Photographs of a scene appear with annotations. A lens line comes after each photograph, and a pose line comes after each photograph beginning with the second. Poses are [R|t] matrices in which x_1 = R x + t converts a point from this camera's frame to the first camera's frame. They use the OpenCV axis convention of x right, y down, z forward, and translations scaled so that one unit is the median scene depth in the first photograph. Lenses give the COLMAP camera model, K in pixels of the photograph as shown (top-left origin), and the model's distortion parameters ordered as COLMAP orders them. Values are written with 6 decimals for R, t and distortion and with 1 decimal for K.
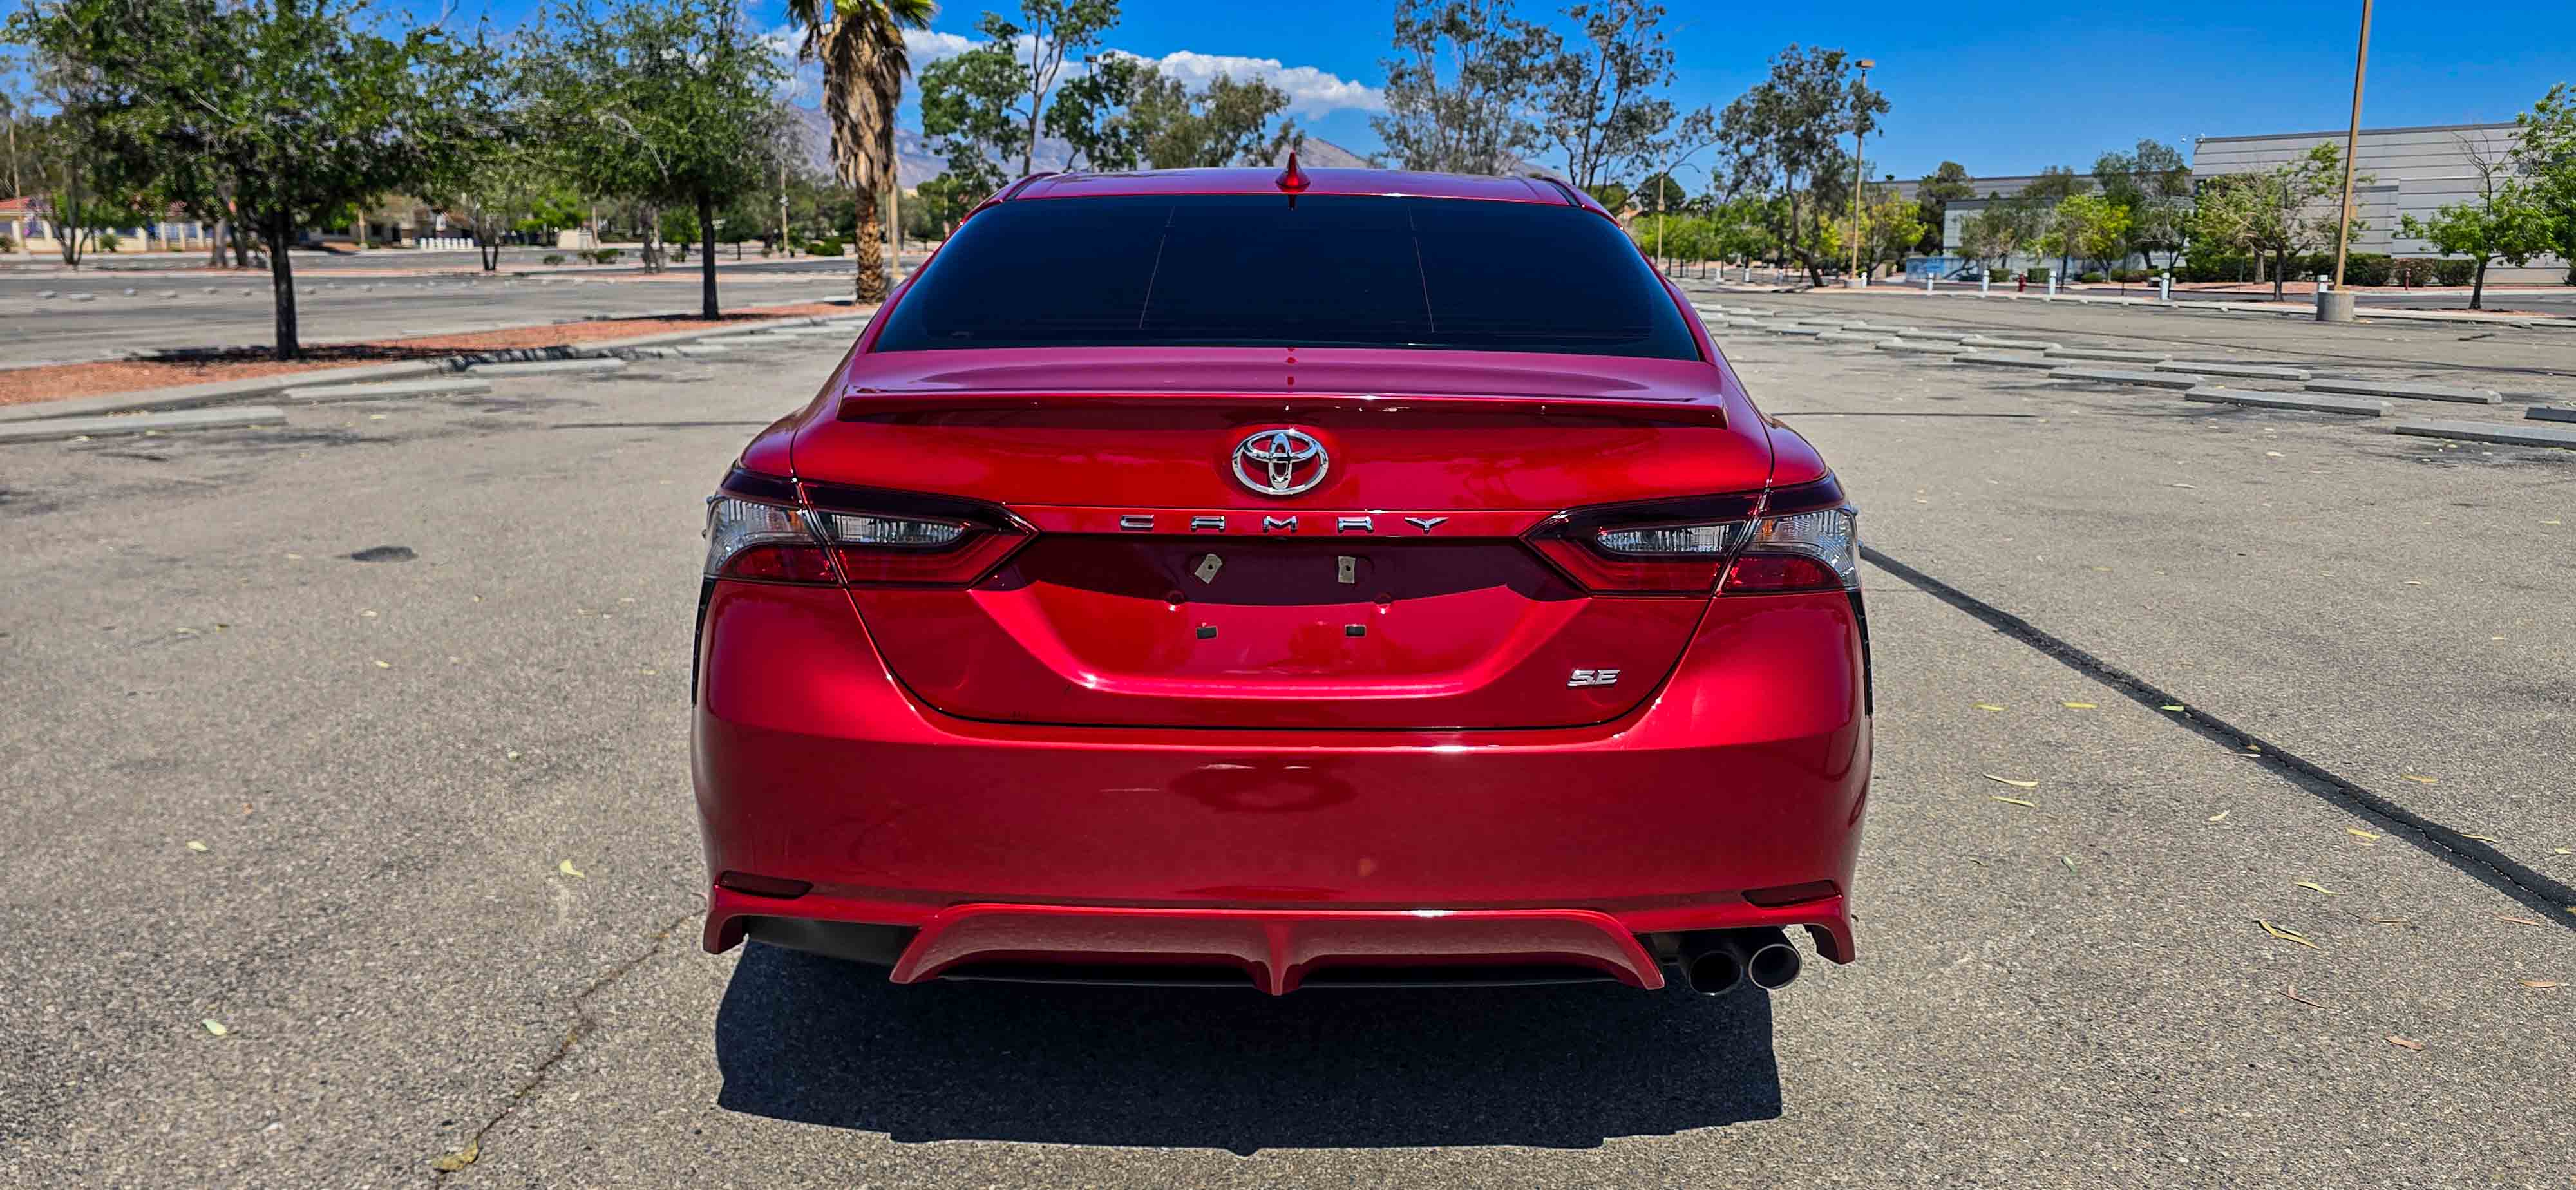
lens RADIAL K [[1771.5, 0, 1288.0], [0, 1771.5, 595.0], [0, 0, 1]] dist [0.018440, 0.002611]
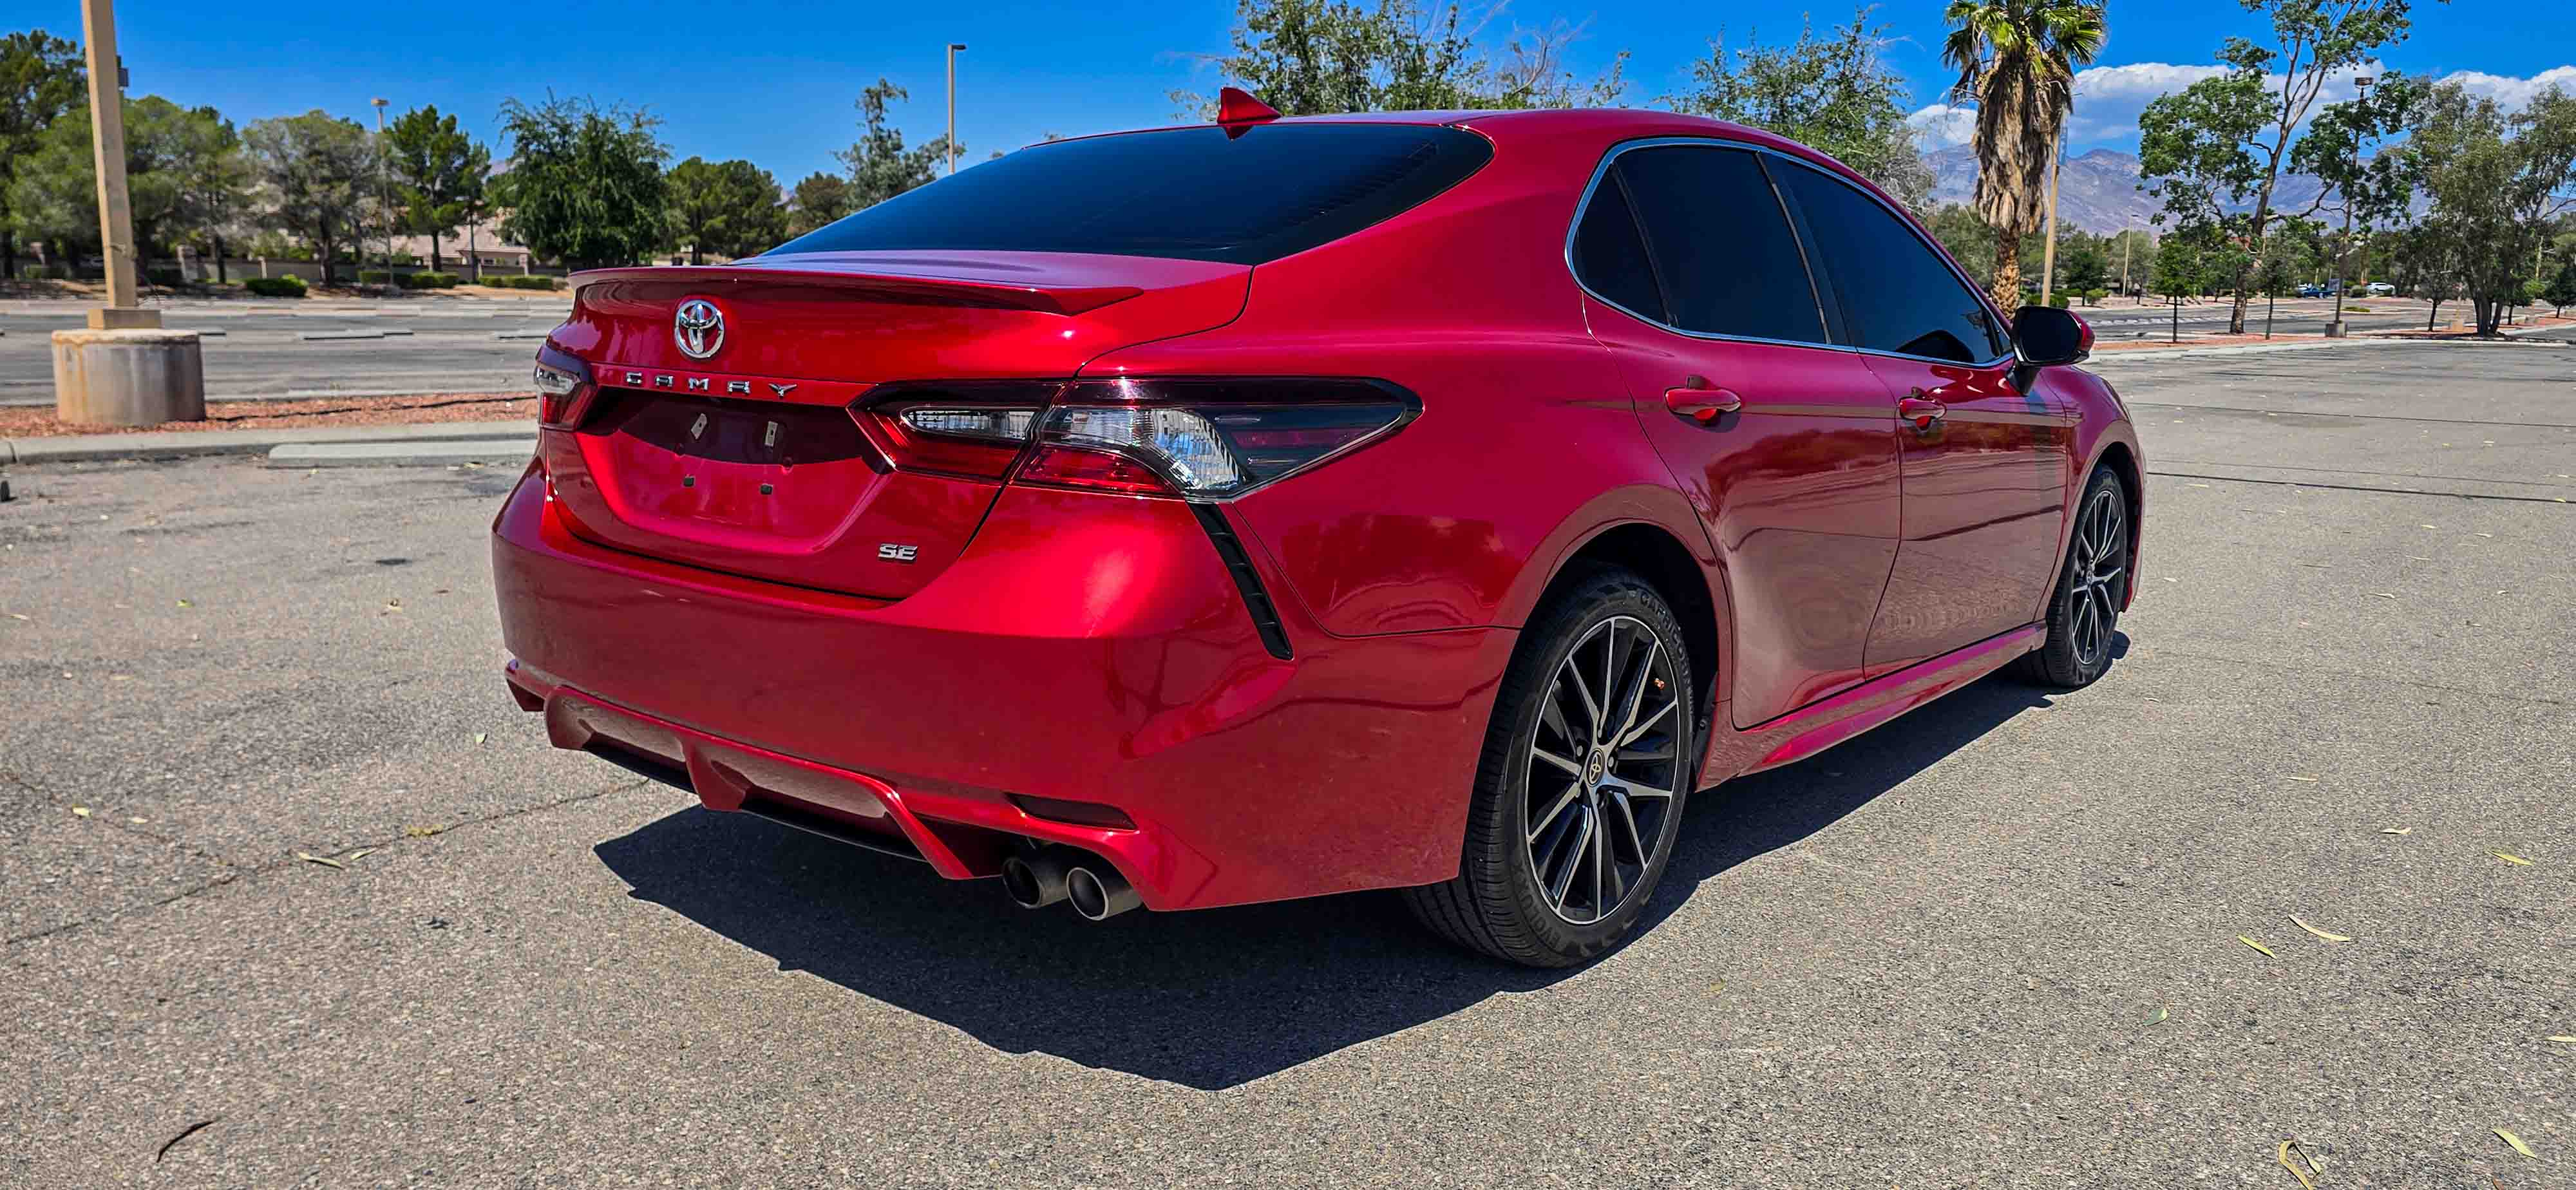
lens RADIAL K [[1771.5, 0, 1288.0], [0, 1771.5, 595.0], [0, 0, 1]] dist [0.018440, 0.002611]
pose [[0.782504, 0.112498, -0.612398, 0.269368], [-0.130928, 0.991281, 0.014803, 0.007331], [0.608724, 0.068596, 0.790411, 0.091444]]
